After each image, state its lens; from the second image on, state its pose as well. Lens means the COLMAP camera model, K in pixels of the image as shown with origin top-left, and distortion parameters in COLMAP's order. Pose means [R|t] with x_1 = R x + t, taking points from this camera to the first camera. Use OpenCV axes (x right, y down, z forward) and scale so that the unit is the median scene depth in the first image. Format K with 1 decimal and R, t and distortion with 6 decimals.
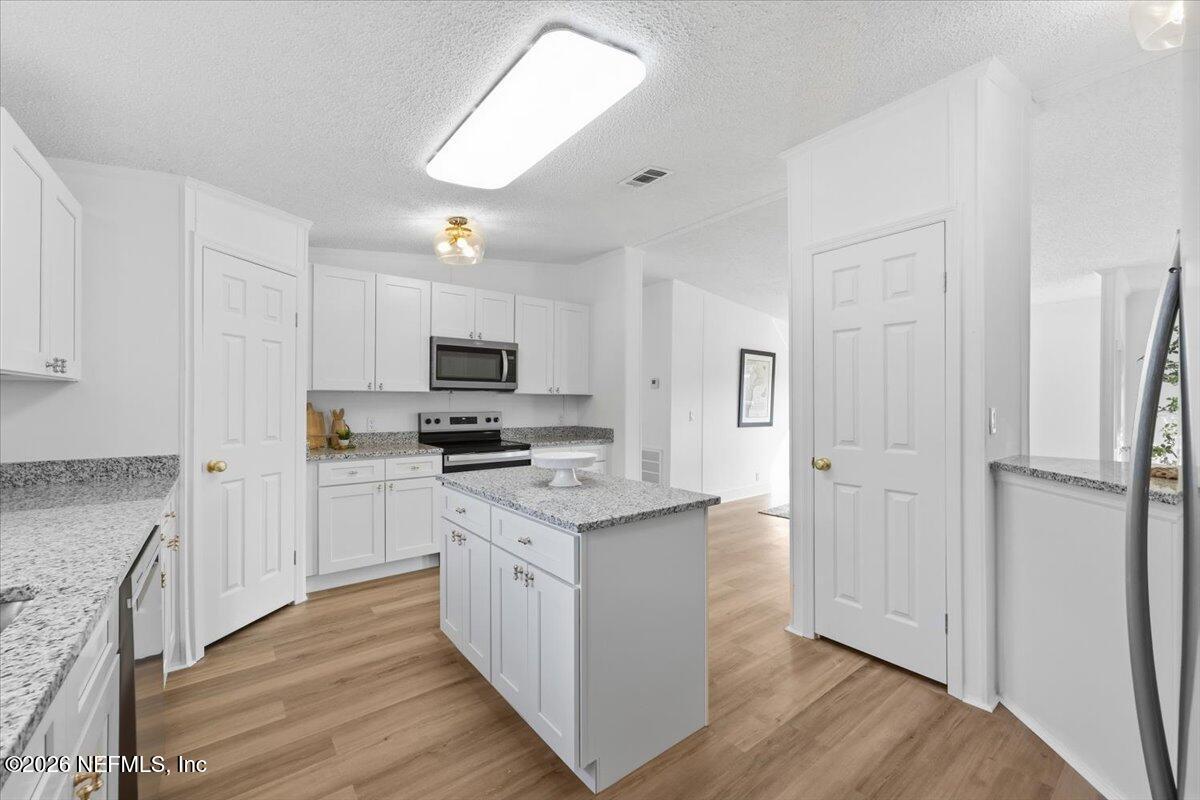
lens RADIAL K [[483.2, 0, 597.4], [0, 483.2, 404.0], [0, 0, 1]] dist [0.002123, -0.000364]
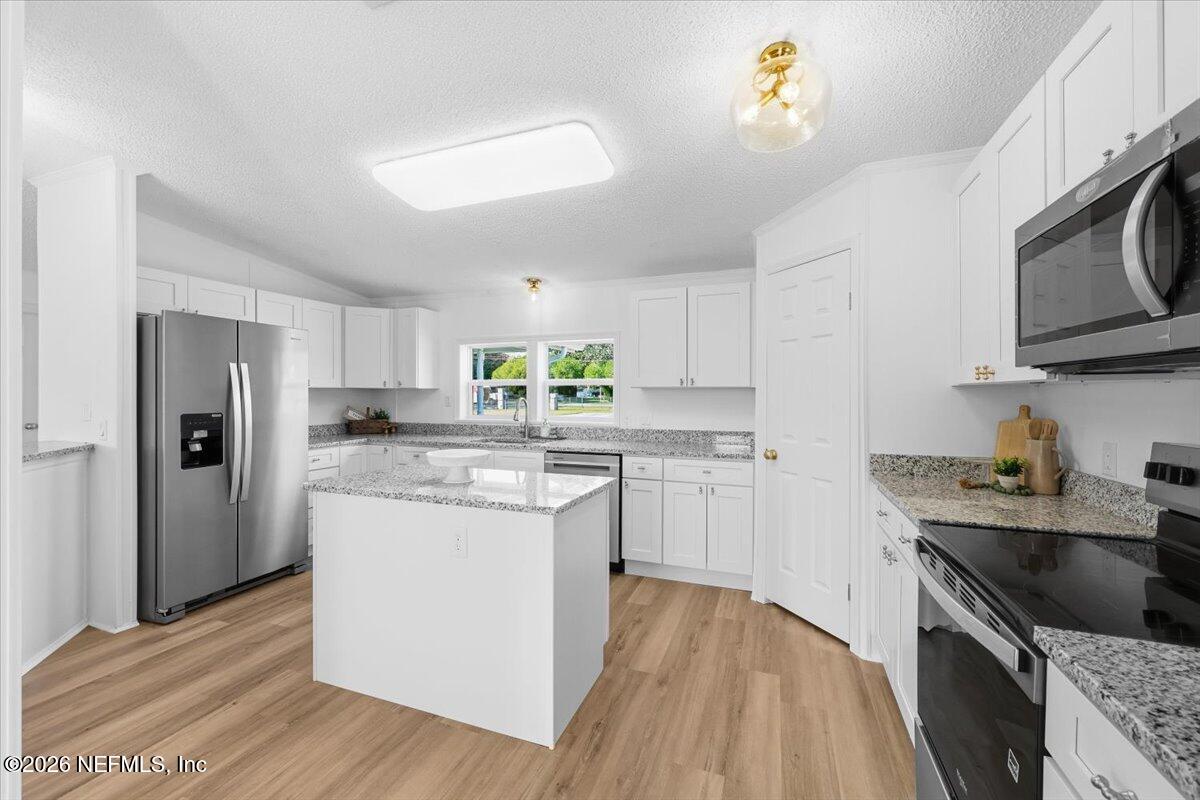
lens RADIAL K [[483.2, 0, 596.6], [0, 483.2, 394.5], [0, 0, 1]] dist [0.002123, -0.000364]
pose [[-0.851952, -0.005771, -0.523588, 0.127783], [-0.008335, 0.999962, 0.002541, -0.010965], [0.523553, 0.006529, -0.851968, 1.125894]]
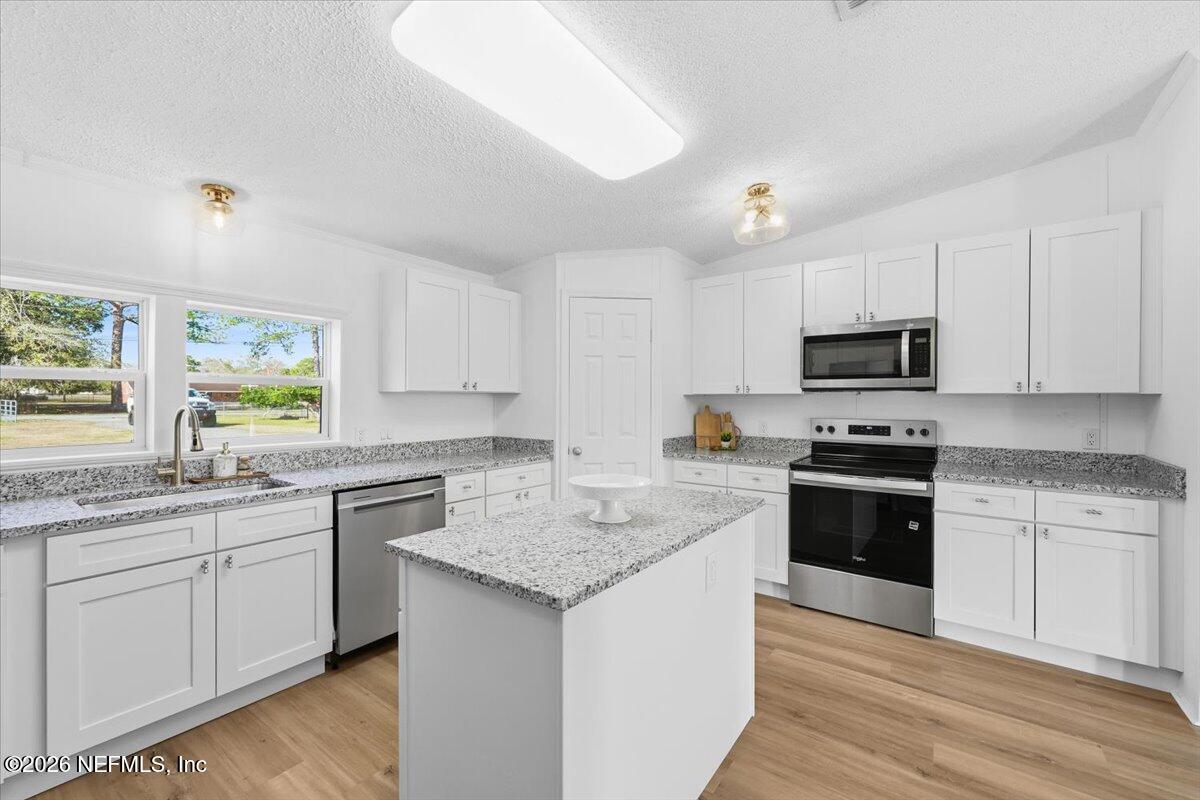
lens RADIAL K [[483.2, 0, 610.6], [0, 483.2, 398.2], [0, 0, 1]] dist [0.002123, -0.000364]
pose [[0.285351, -0.006950, -0.958398, 0.369227], [-0.006675, 0.999935, -0.009238, -0.007227], [0.958400, 0.009034, 0.285286, 0.438672]]
